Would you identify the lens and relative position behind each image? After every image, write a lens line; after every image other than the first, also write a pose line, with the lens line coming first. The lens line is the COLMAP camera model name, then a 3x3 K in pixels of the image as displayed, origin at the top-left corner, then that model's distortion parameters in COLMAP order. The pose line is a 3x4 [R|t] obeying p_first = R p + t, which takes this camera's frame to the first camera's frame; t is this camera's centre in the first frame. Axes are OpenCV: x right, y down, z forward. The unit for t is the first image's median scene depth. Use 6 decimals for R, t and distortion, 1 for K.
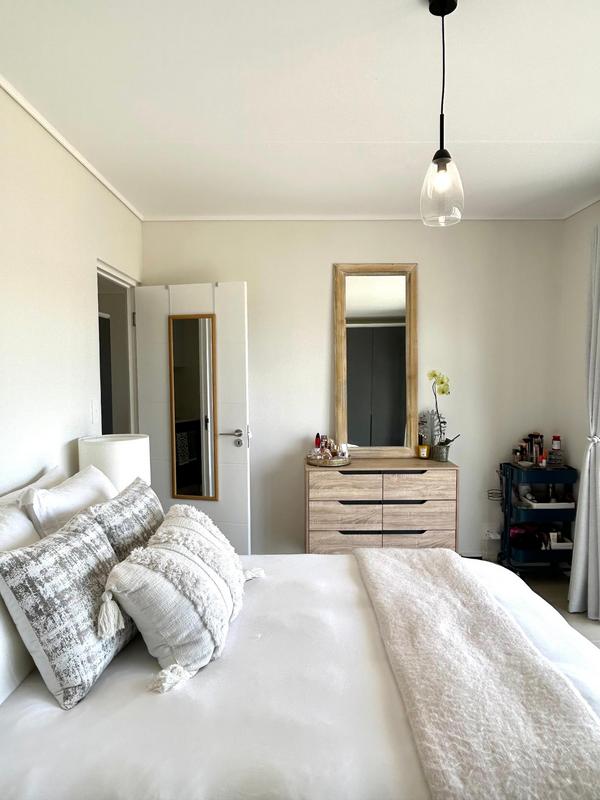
lens RADIAL K [[535.3, 0, 300.1], [0, 535.3, 402.9], [0, 0, 1]] dist [0.002611, -0.006525]
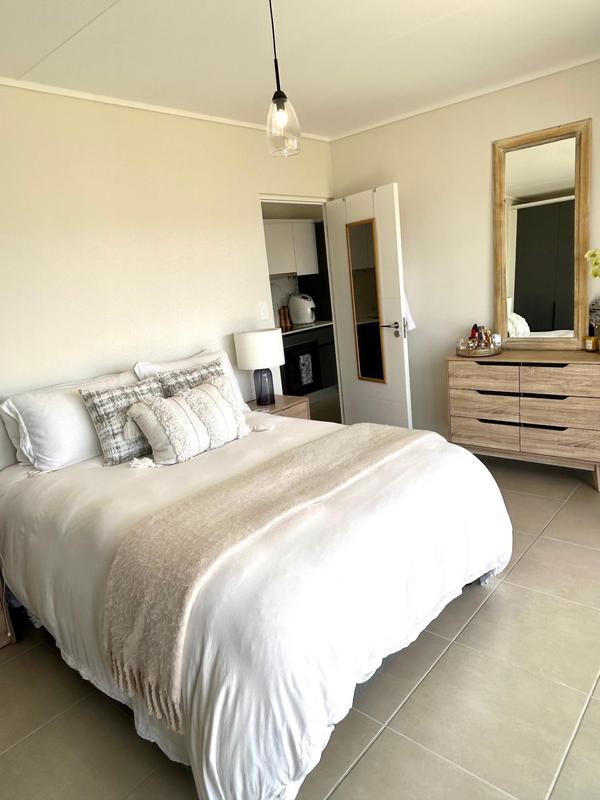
lens RADIAL K [[535.3, 0, 301.5], [0, 535.3, 398.9], [0, 0, 1]] dist [0.002611, -0.006525]
pose [[0.747920, 0.079567, -0.659003, 0.502109], [0.052322, 0.982634, 0.178024, -0.002142], [0.661724, -0.167628, 0.730768, 0.018411]]
